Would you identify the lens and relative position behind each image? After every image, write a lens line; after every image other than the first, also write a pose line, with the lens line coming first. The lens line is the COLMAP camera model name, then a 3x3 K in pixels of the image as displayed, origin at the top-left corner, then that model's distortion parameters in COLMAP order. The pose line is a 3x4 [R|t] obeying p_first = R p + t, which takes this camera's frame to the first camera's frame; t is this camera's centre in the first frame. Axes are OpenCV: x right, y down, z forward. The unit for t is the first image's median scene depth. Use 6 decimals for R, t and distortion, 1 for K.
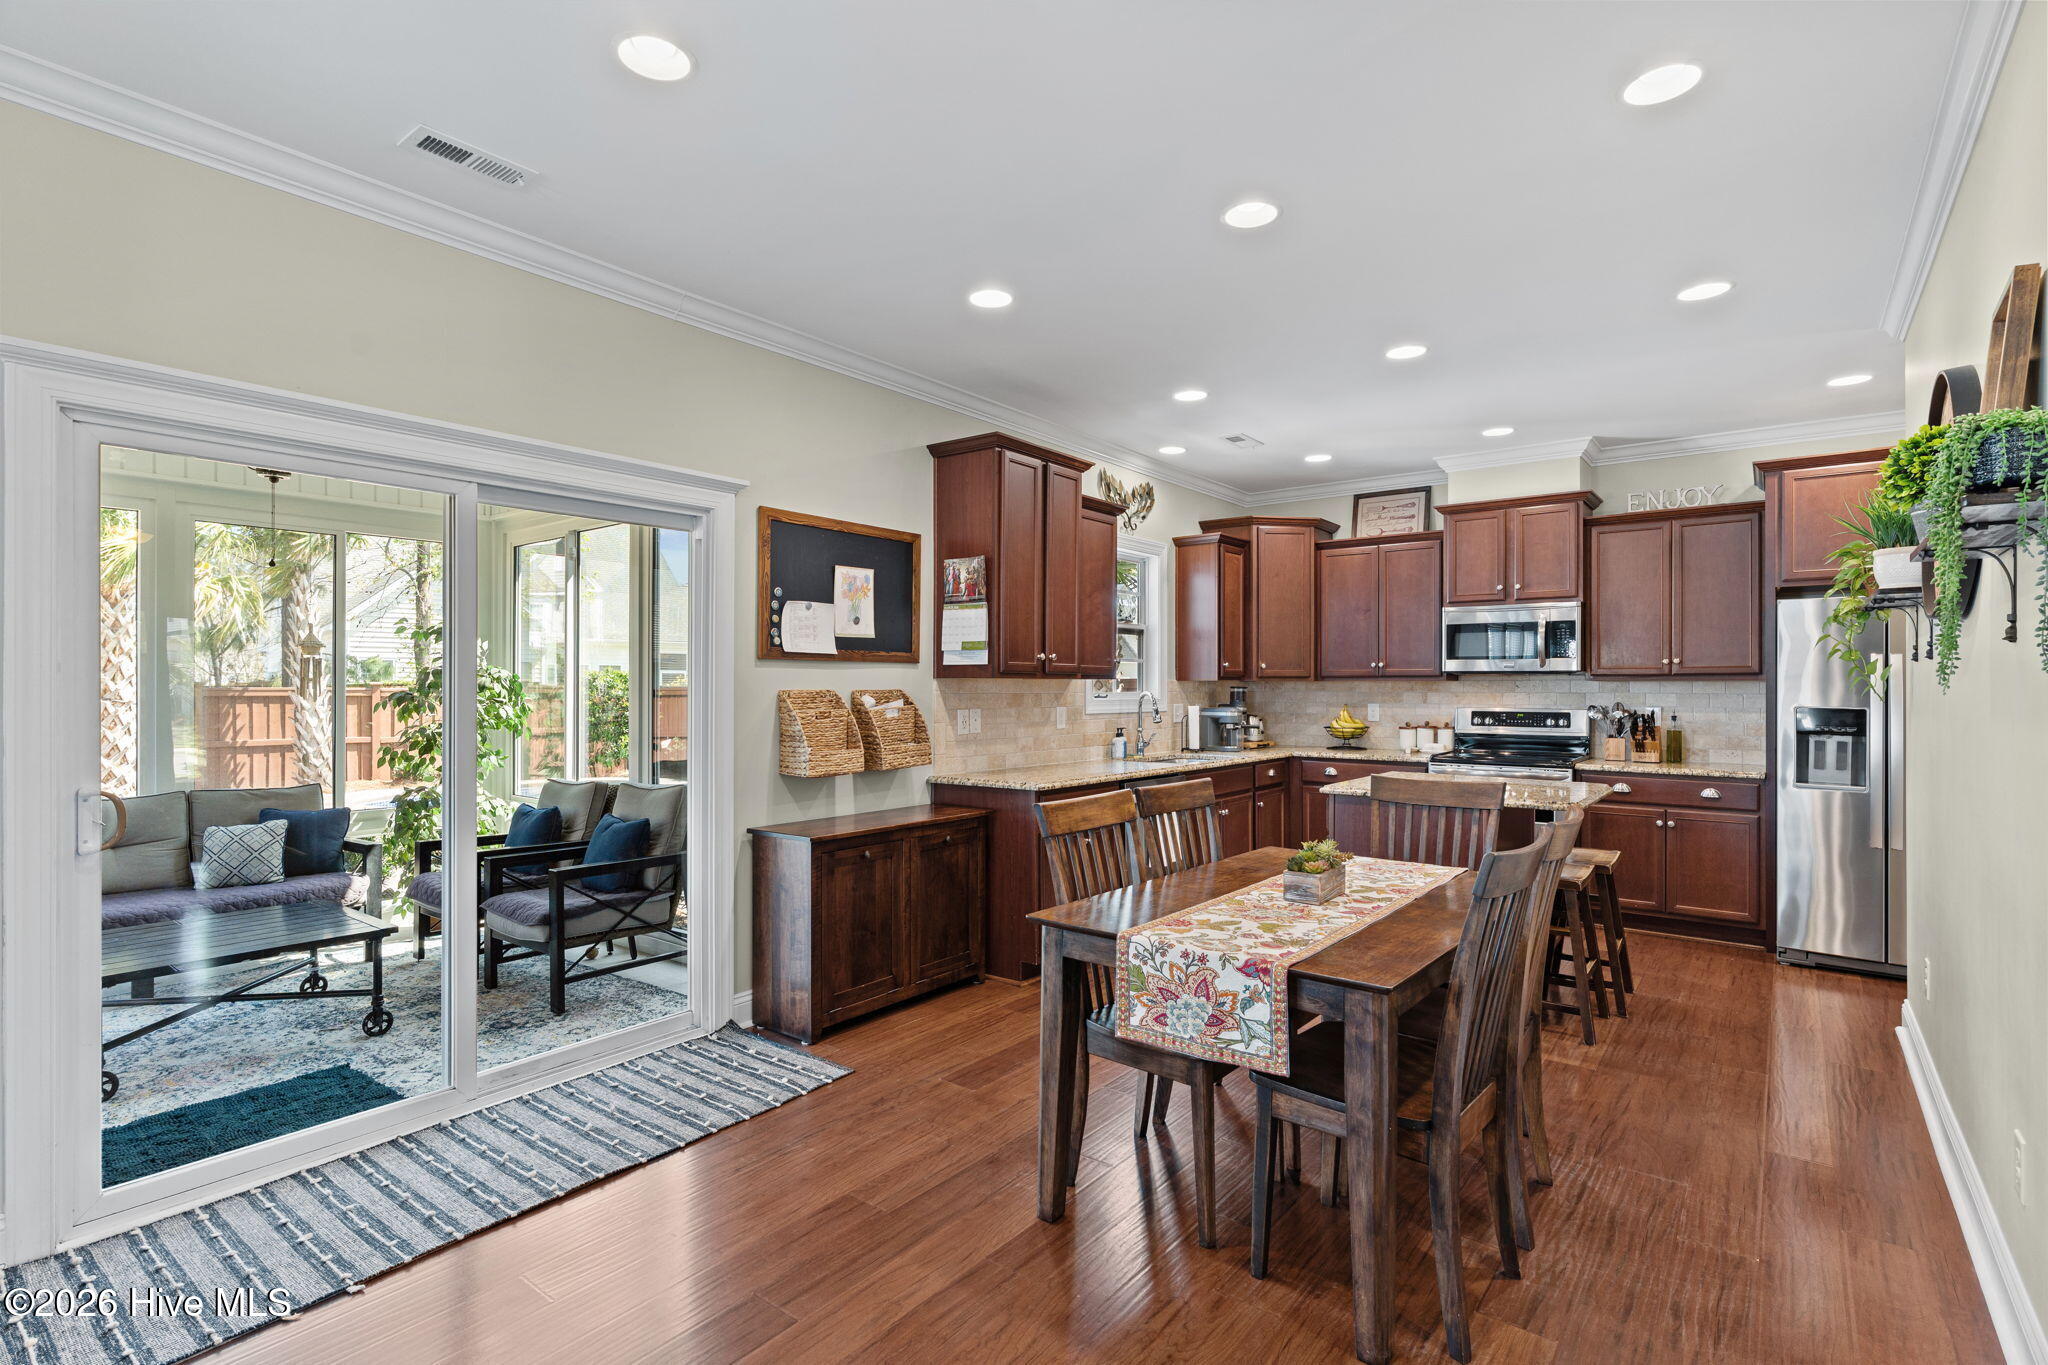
lens RADIAL K [[985.9, 0, 1023.5], [0, 985.9, 691.9], [0, 0, 1]] dist [0.001260, 0.001090]
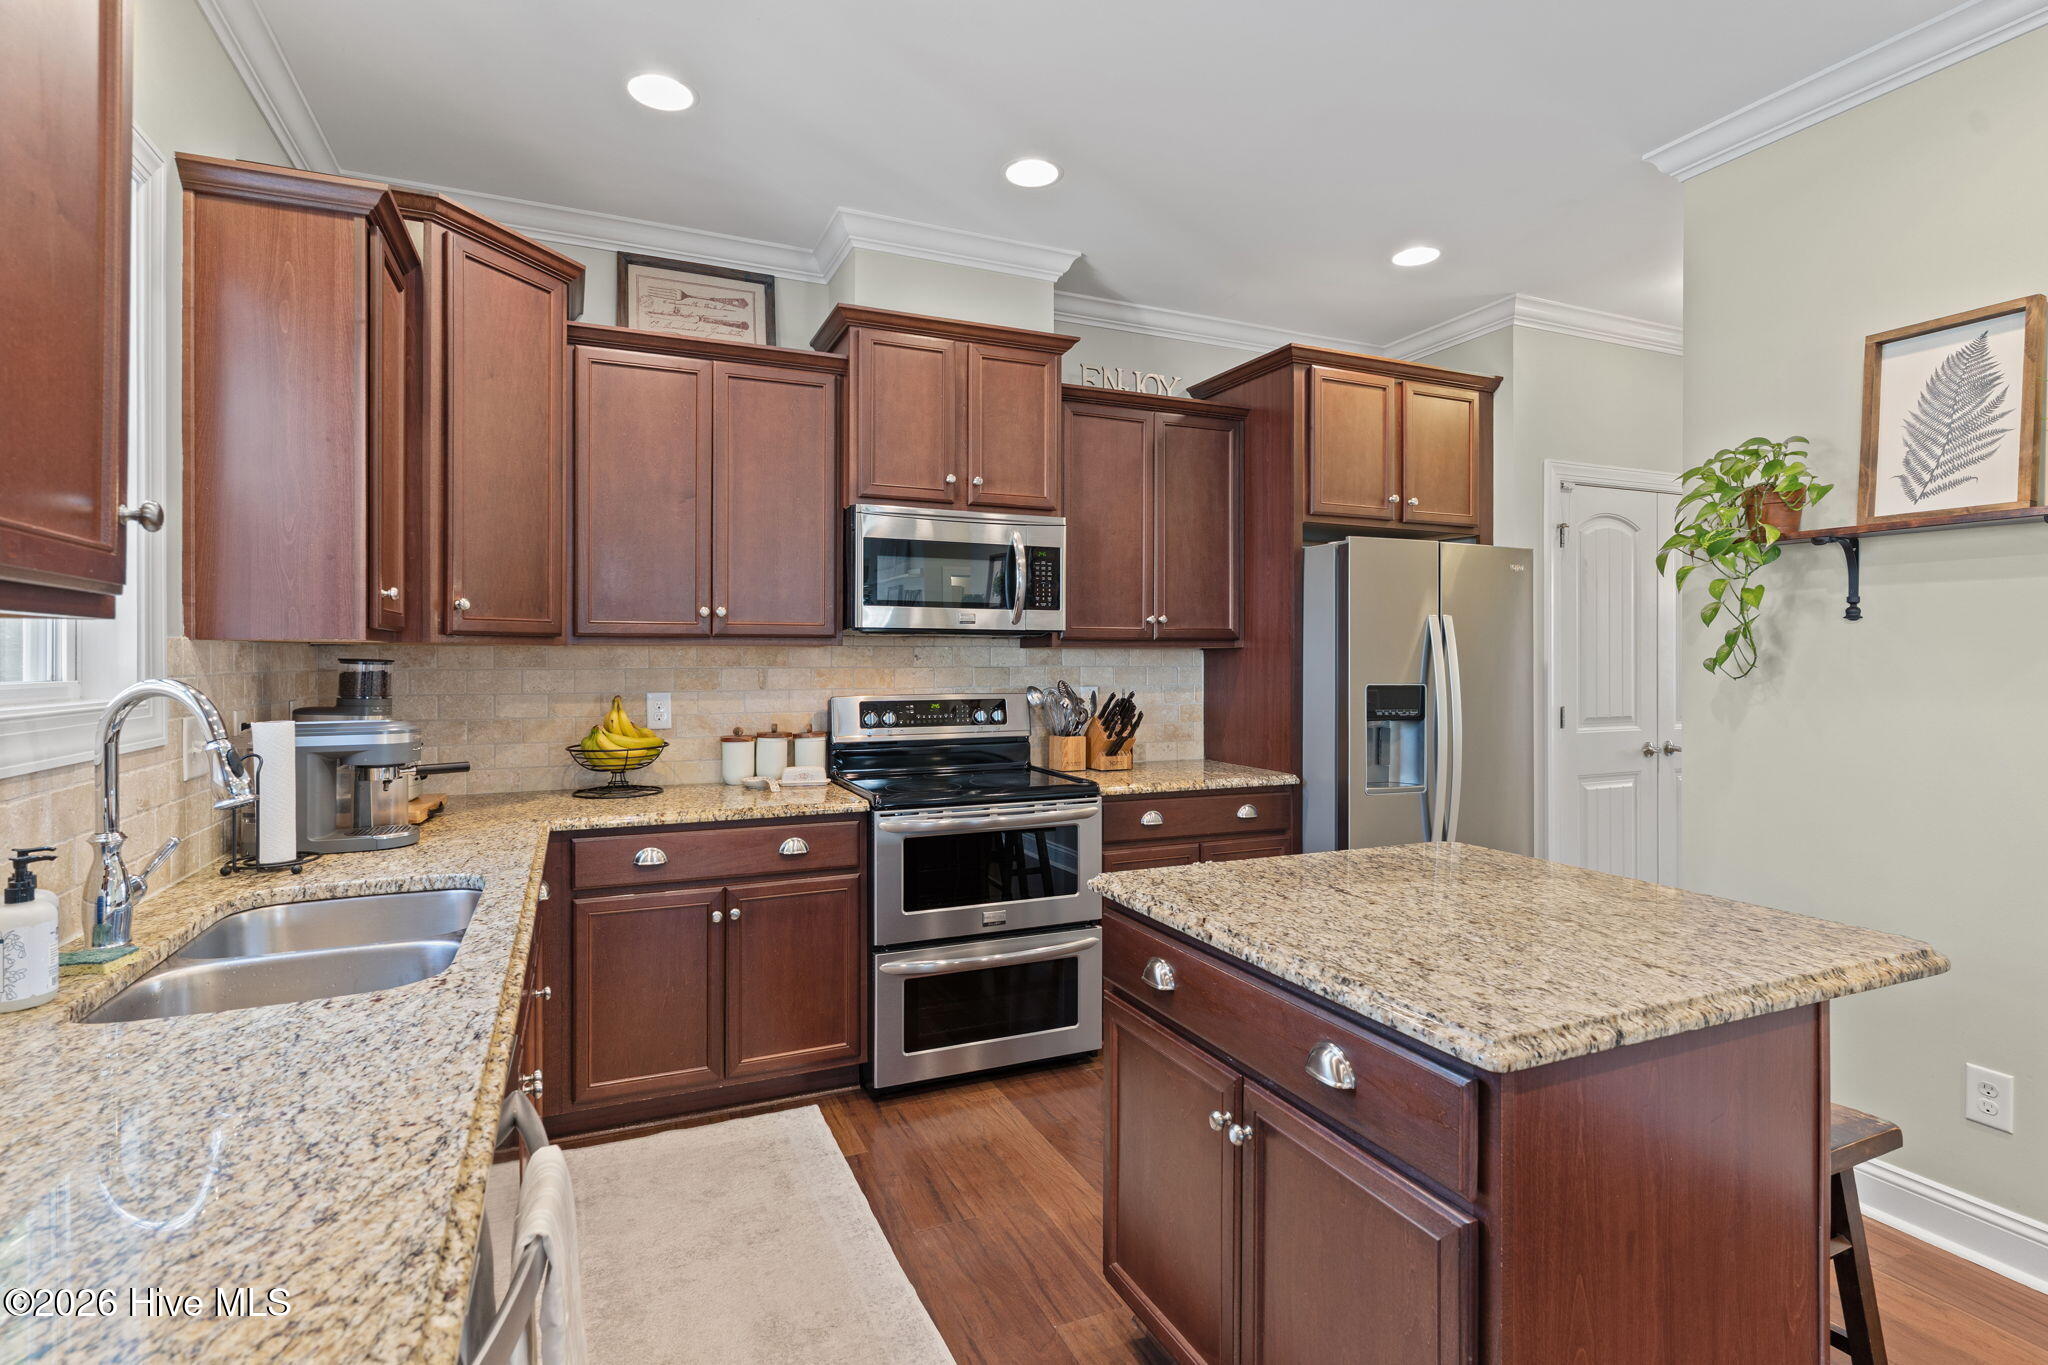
lens RADIAL K [[985.9, 0, 1022.4], [0, 985.9, 668.1], [0, 0, 1]] dist [0.001260, 0.001090]
pose [[0.470980, -0.007027, 0.882116, 0.009925], [0.009057, 0.999954, 0.003130, -0.000305], [-0.882097, 0.006515, 0.471022, 0.662402]]
